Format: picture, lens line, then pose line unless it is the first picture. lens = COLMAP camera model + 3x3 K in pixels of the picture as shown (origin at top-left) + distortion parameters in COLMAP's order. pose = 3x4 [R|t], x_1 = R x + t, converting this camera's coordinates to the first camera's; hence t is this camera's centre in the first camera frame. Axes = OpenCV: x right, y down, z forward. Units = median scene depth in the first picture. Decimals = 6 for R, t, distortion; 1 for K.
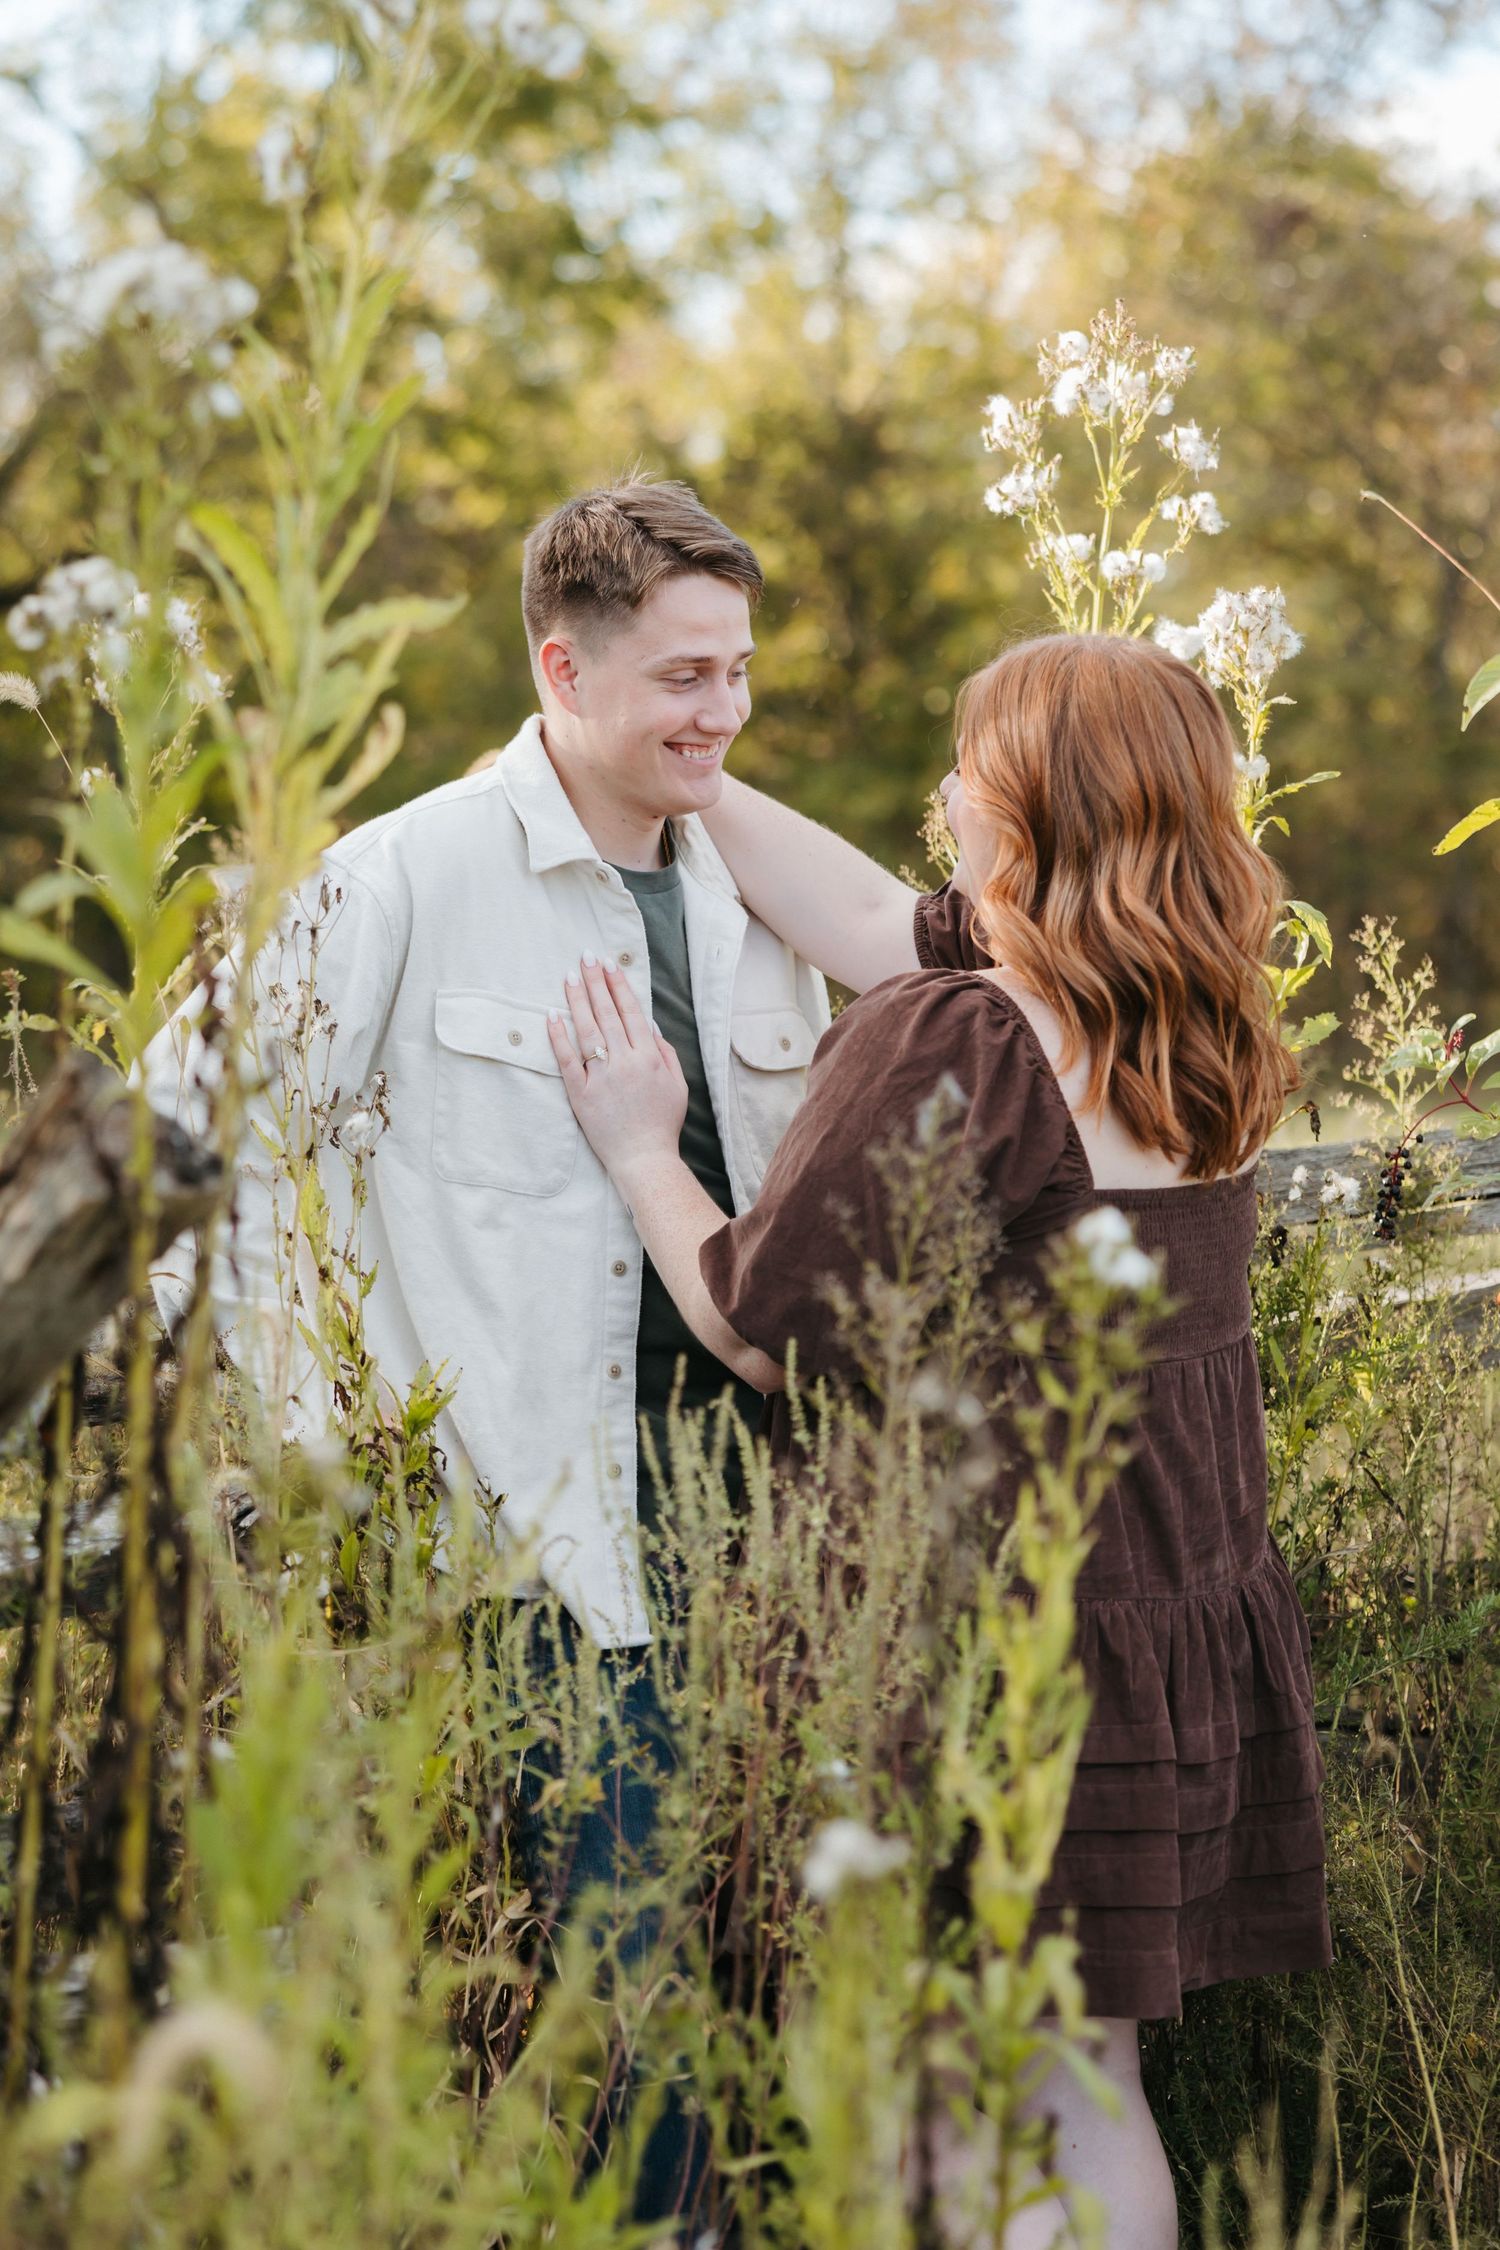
lens RADIAL K [[4243.0, 0, 696.2], [0, 4243.0, 1151.1], [0, 0, 1]] dist [0.030025, 0.297308]
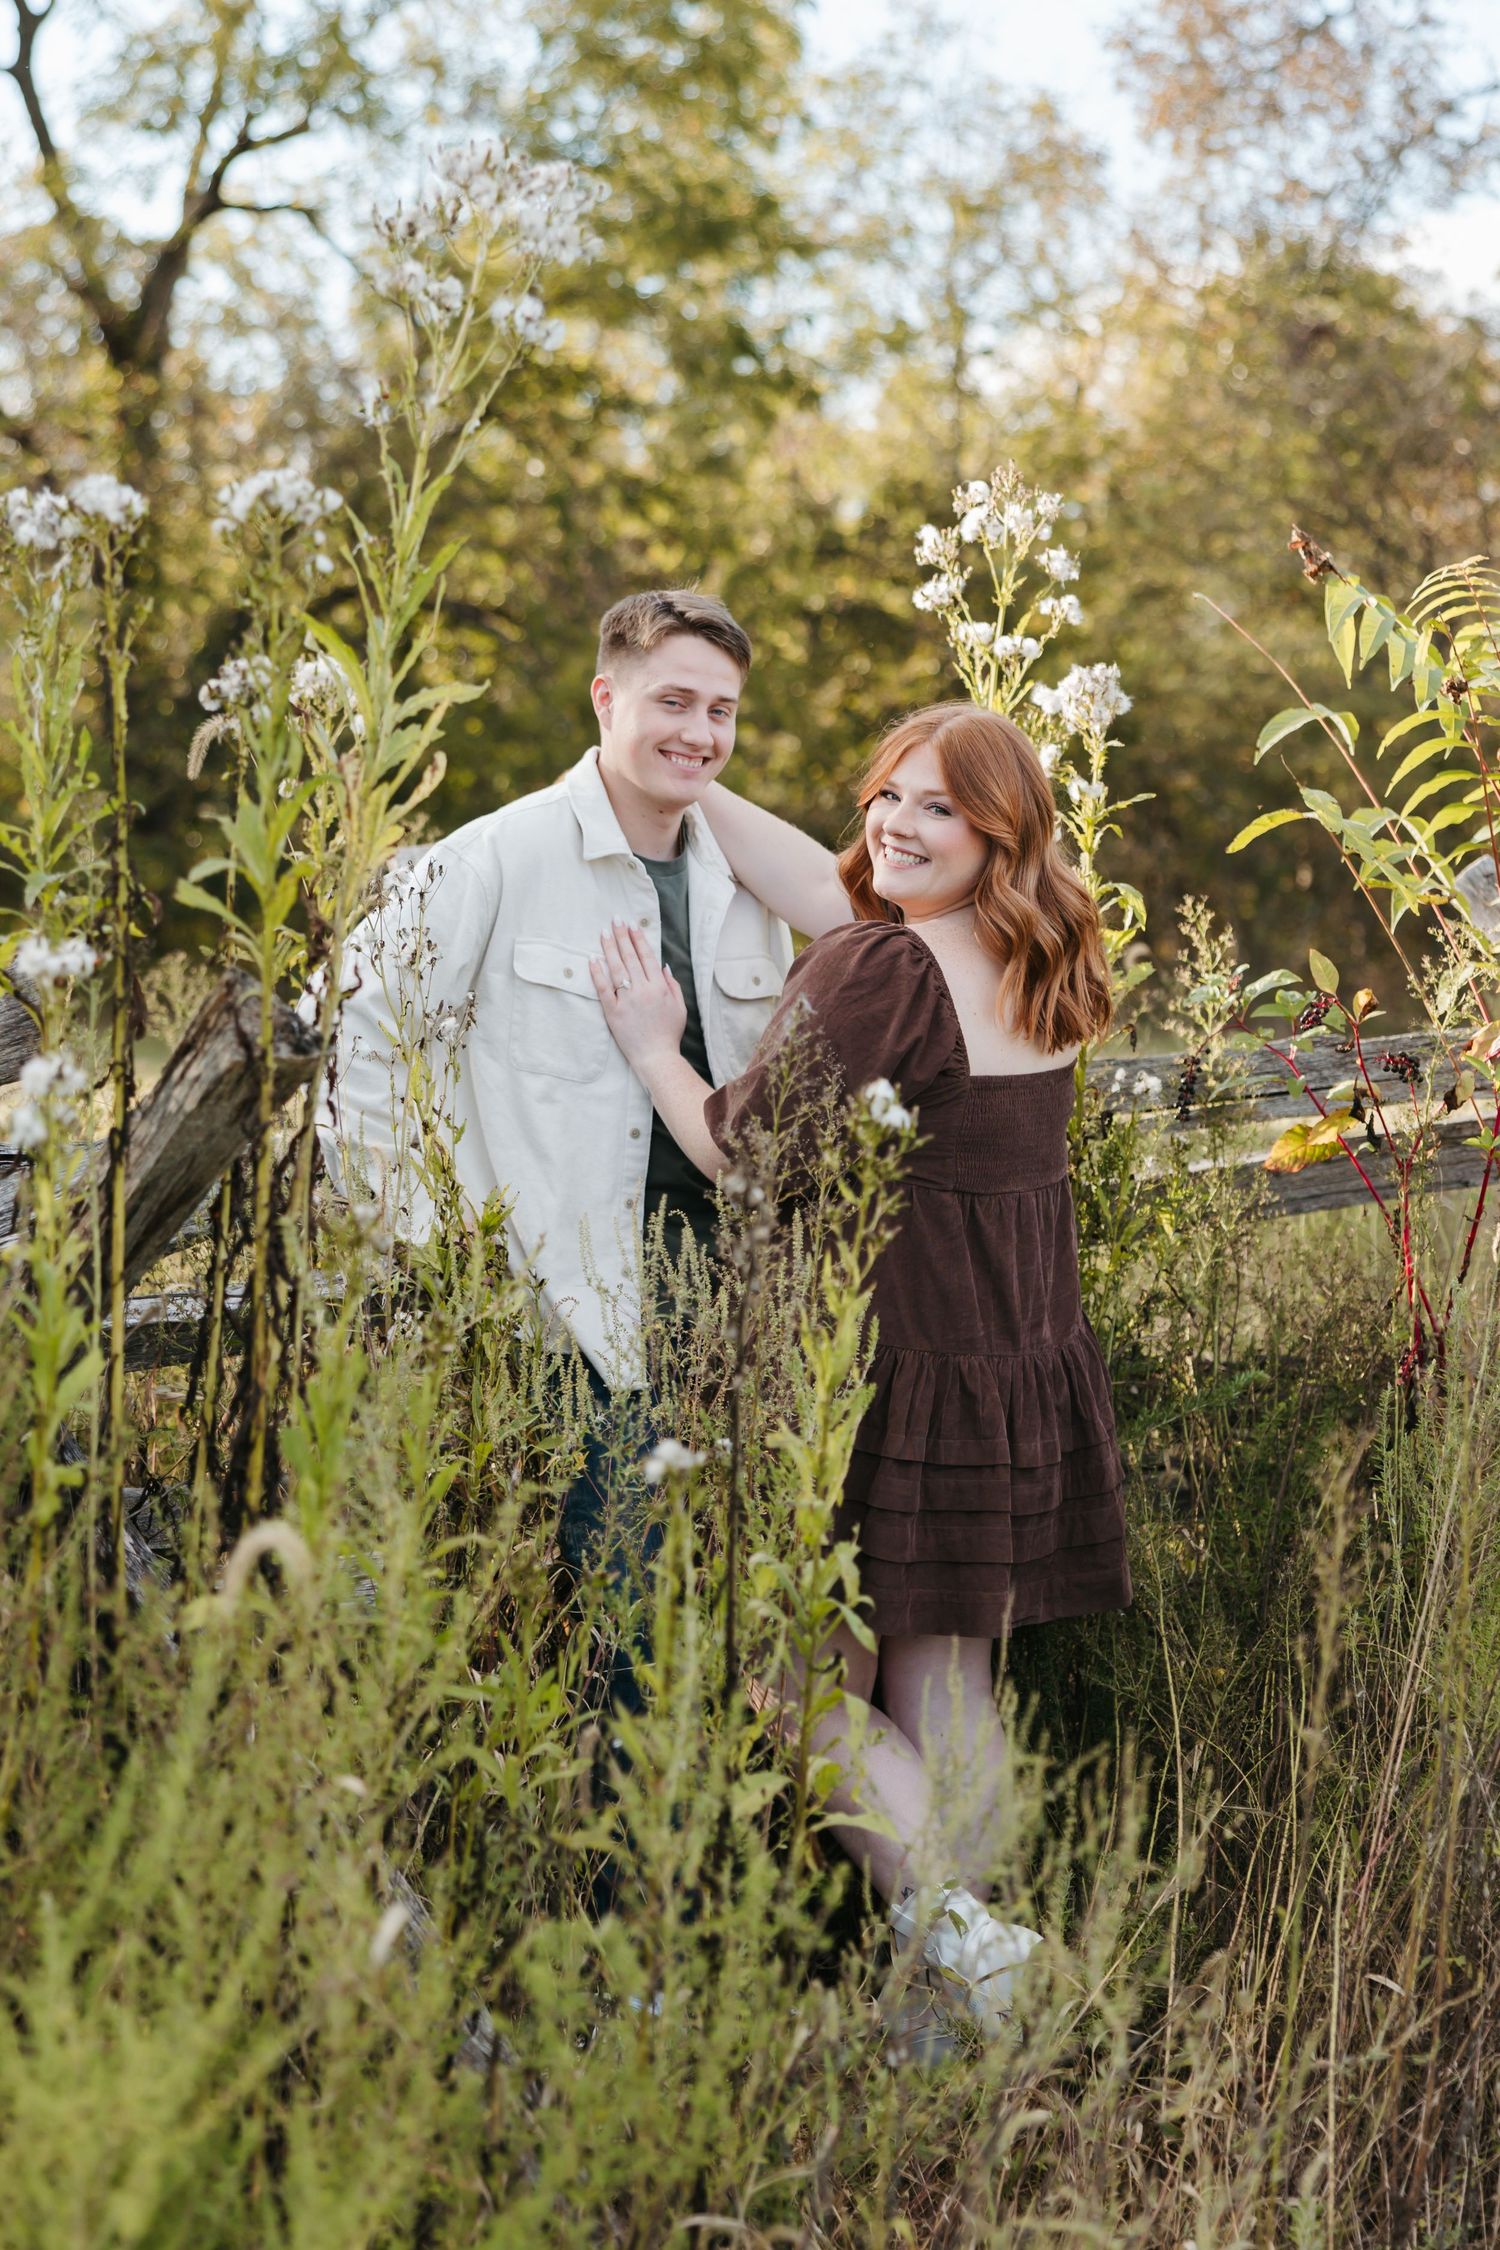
lens RADIAL K [[3425.5, 0, 750.0], [0, 3425.5, 1125.0], [0, 0, 1]] dist [0.056497, -0.004605]
pose [[0.999481, 0.017206, -0.027239, 0.047133], [-0.016809, 0.999750, 0.014737, 0.007326], [0.027486, -0.014271, 0.999520, -0.156563]]
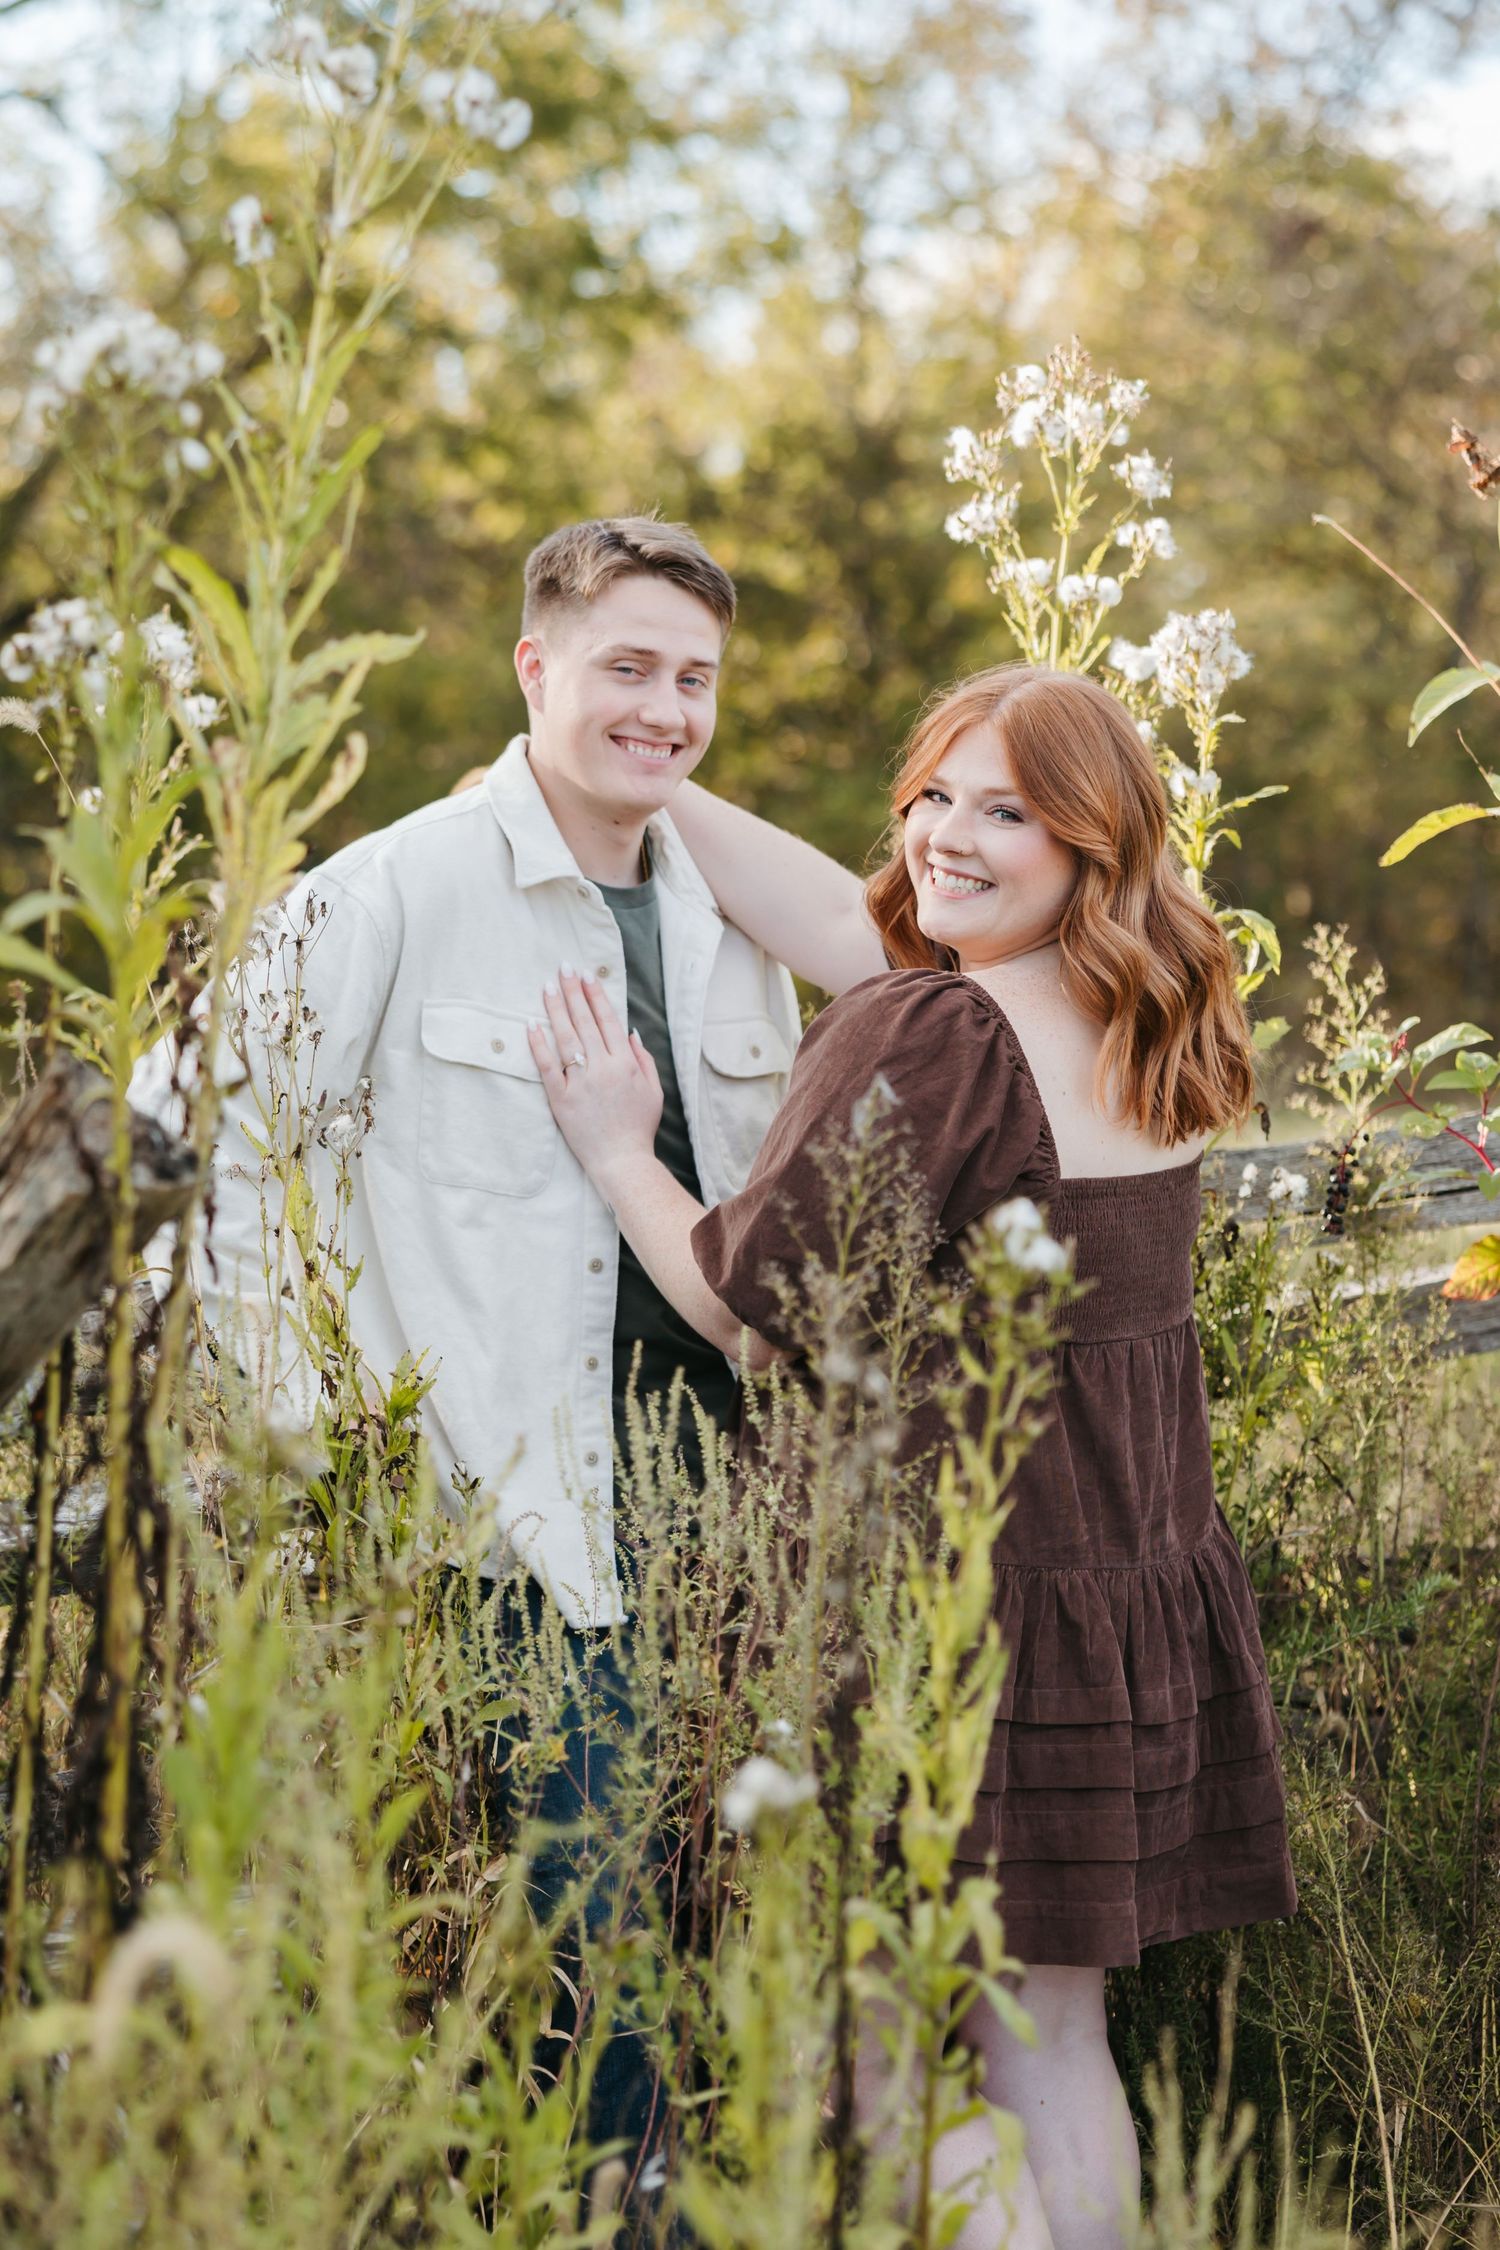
lens RADIAL K [[4237.9, 0, 686.1], [0, 4237.9, 1130.7], [0, 0, 1]] dist [0.056061, 0.061167]
pose [[0.999957, -0.004030, -0.008354, 0.011927], [0.003971, 0.999967, -0.007126, 0.002099], [0.008382, 0.007093, 0.999940, -0.042331]]
